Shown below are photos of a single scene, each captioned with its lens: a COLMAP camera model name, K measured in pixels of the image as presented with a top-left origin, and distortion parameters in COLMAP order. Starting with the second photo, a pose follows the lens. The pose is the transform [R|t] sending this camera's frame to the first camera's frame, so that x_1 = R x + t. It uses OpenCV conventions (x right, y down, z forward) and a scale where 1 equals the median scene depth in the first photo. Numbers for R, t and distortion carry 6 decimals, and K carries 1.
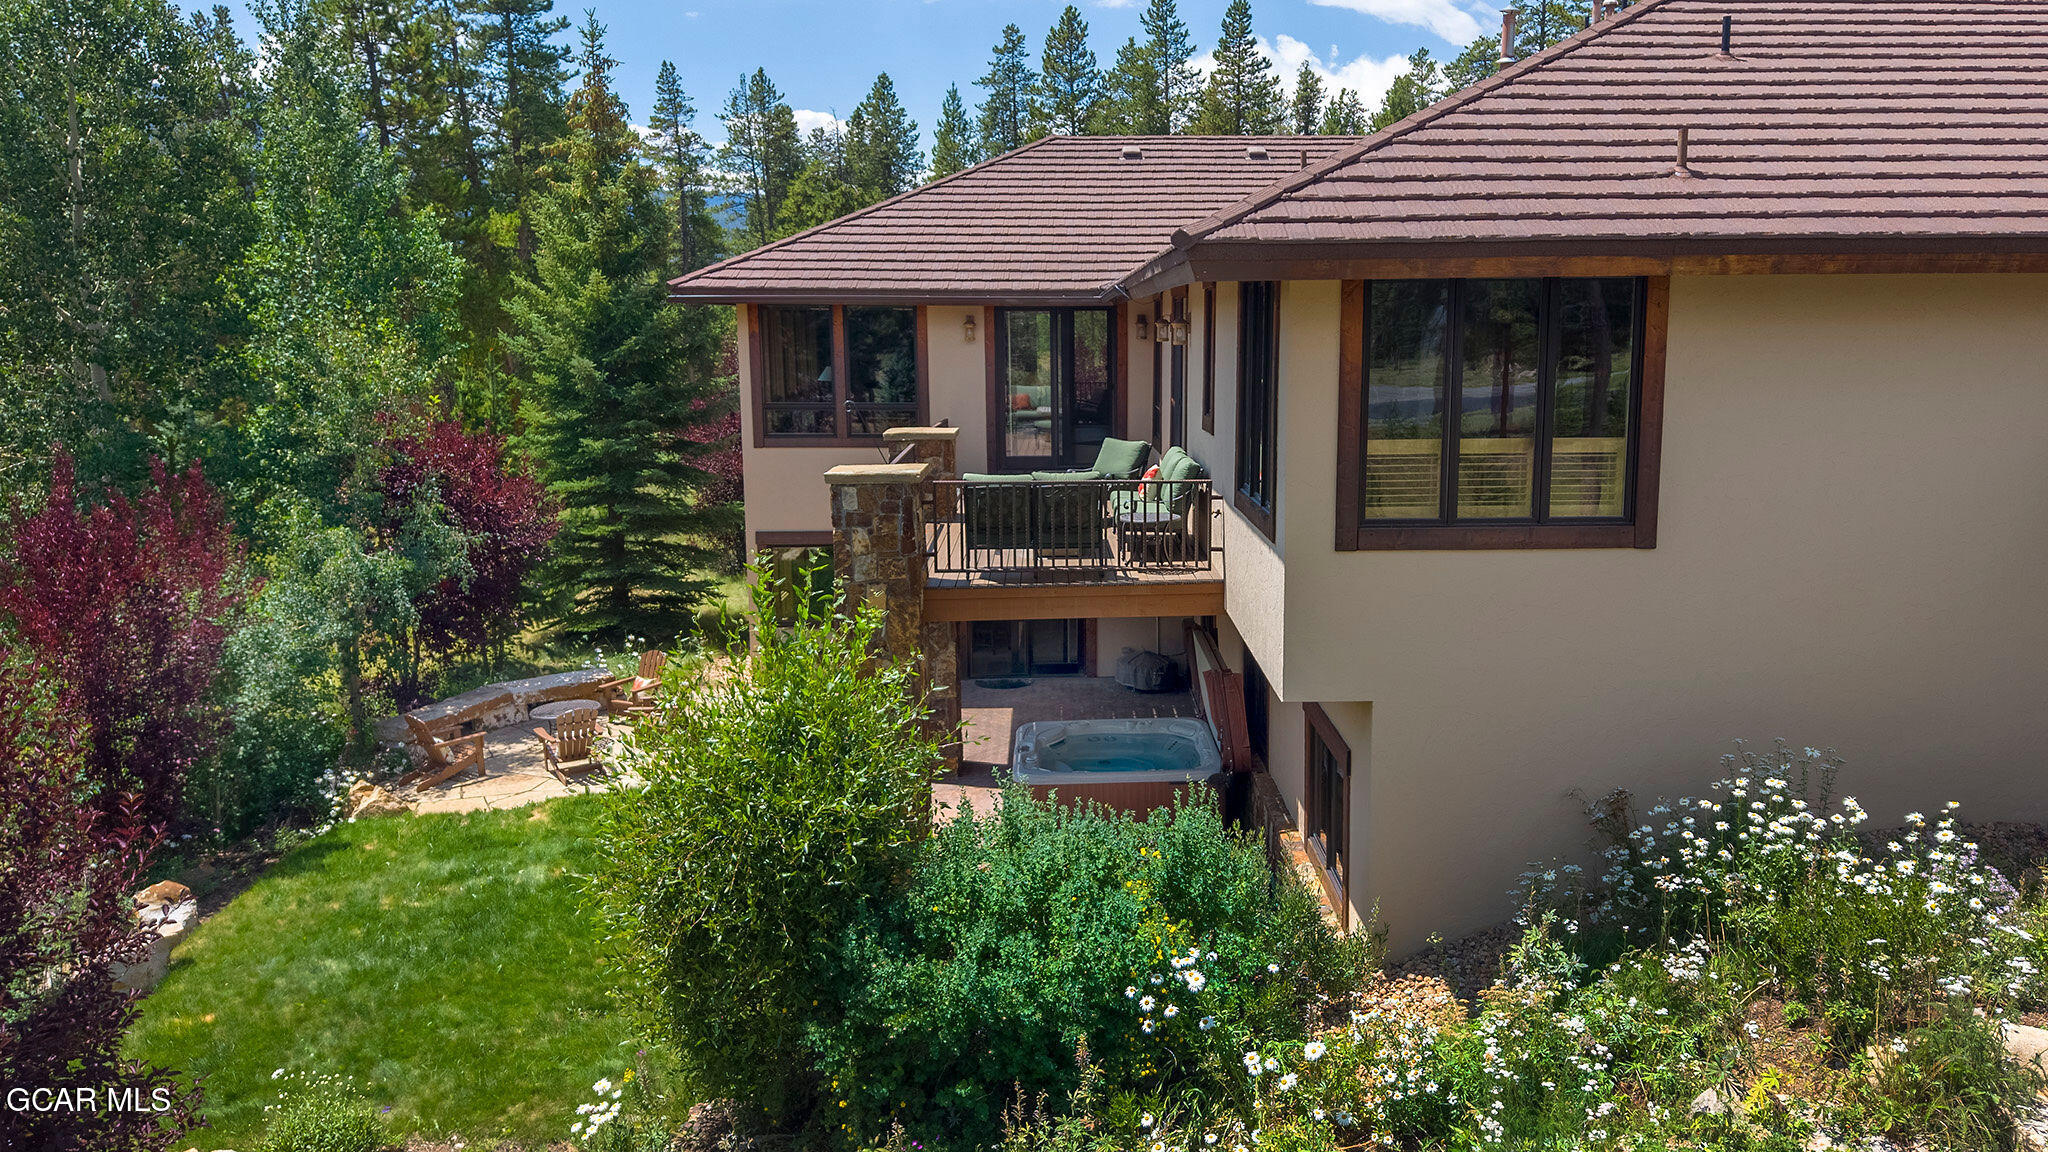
lens RADIAL K [[1575.6, 0, 1029.7], [0, 1575.6, 527.7], [0, 0, 1]] dist [0.001627, 0.001337]
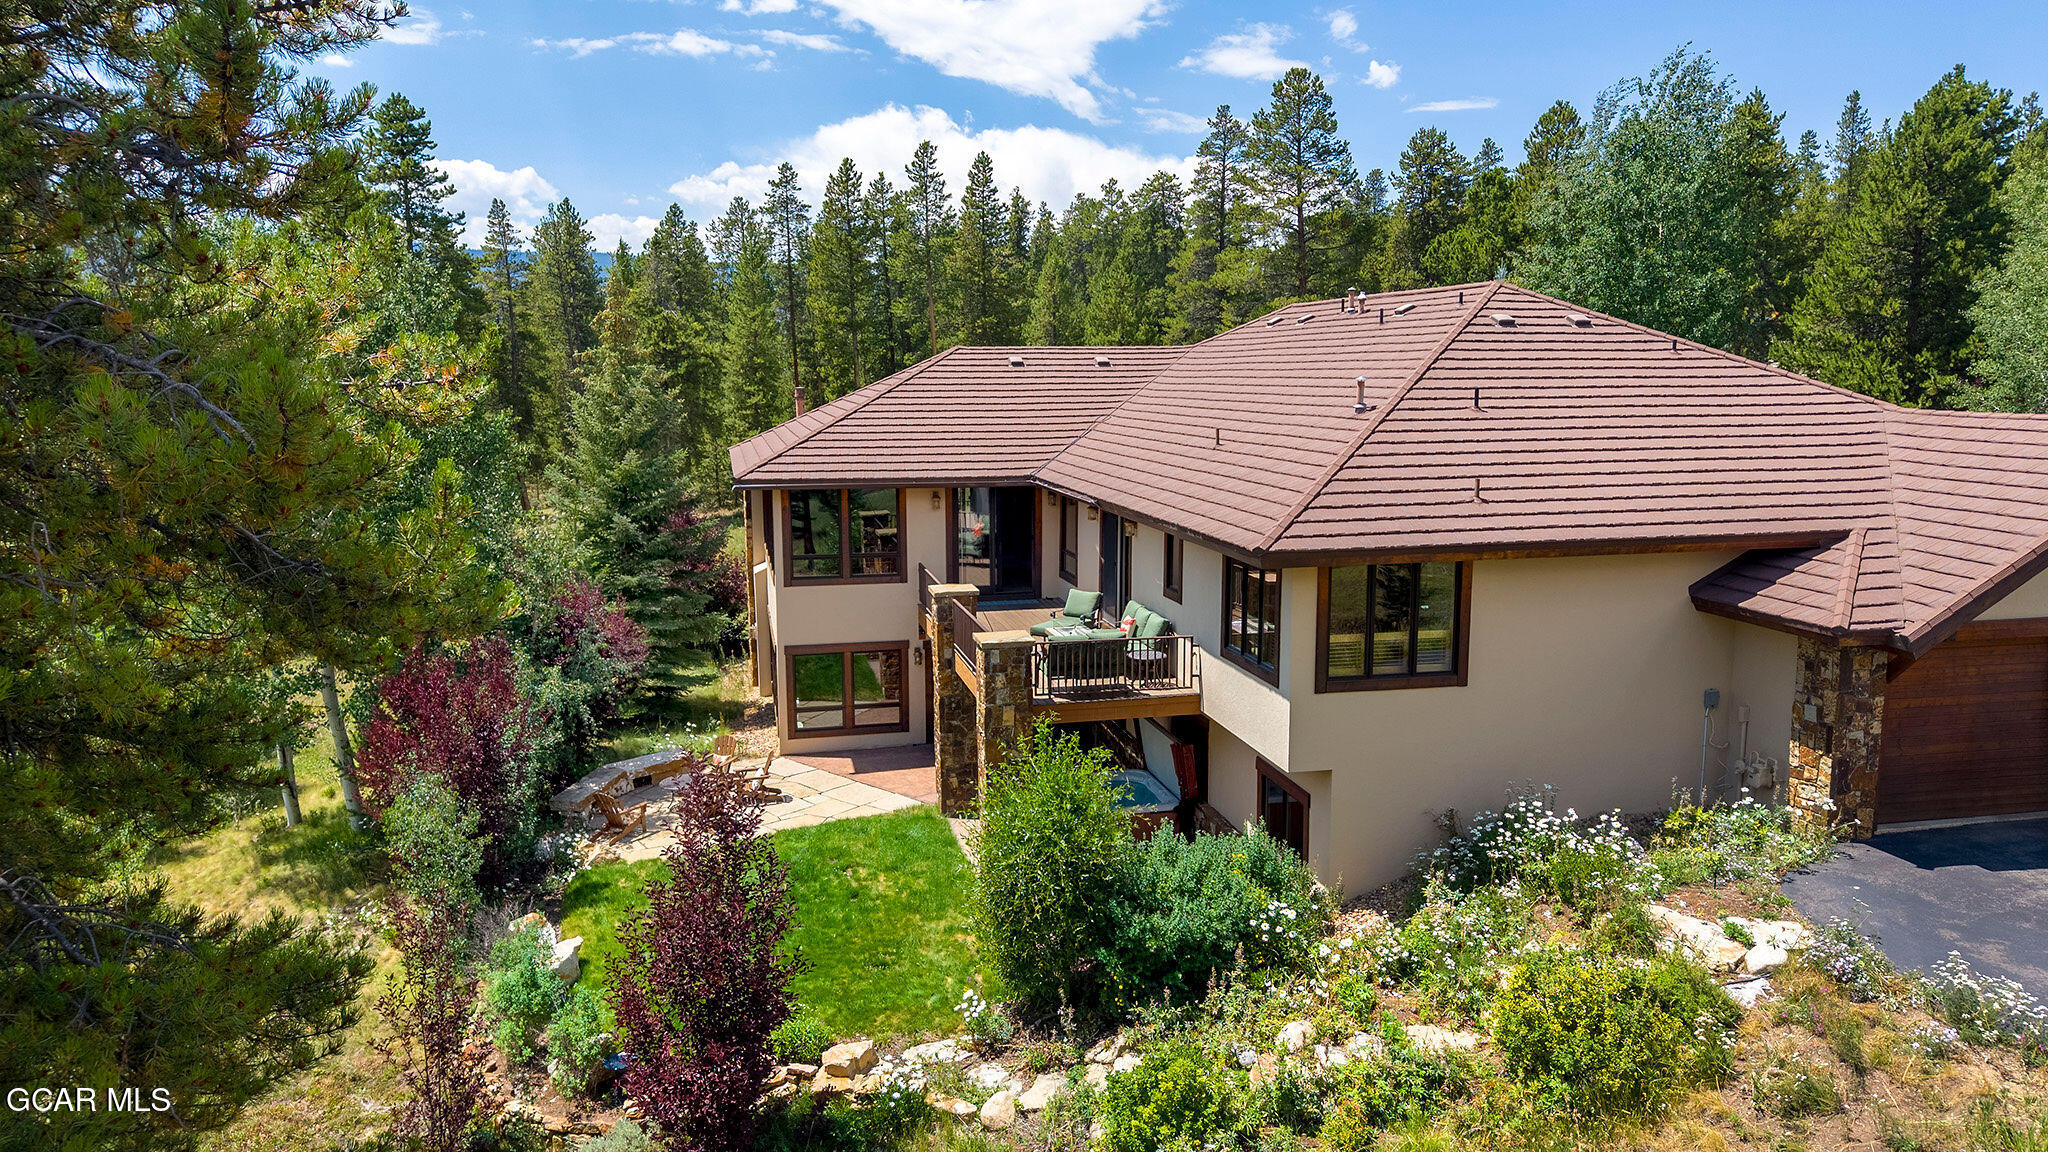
lens RADIAL K [[1335.1, 0, 1024.0], [0, 1335.1, 576.0], [0, 0, 1]] dist [0.000788, -0.000666]
pose [[0.986026, -0.025208, 0.164673, -0.486946], [0.026419, 0.999638, -0.005167, -0.149906], [-0.164483, 0.009446, 0.986335, -0.645850]]
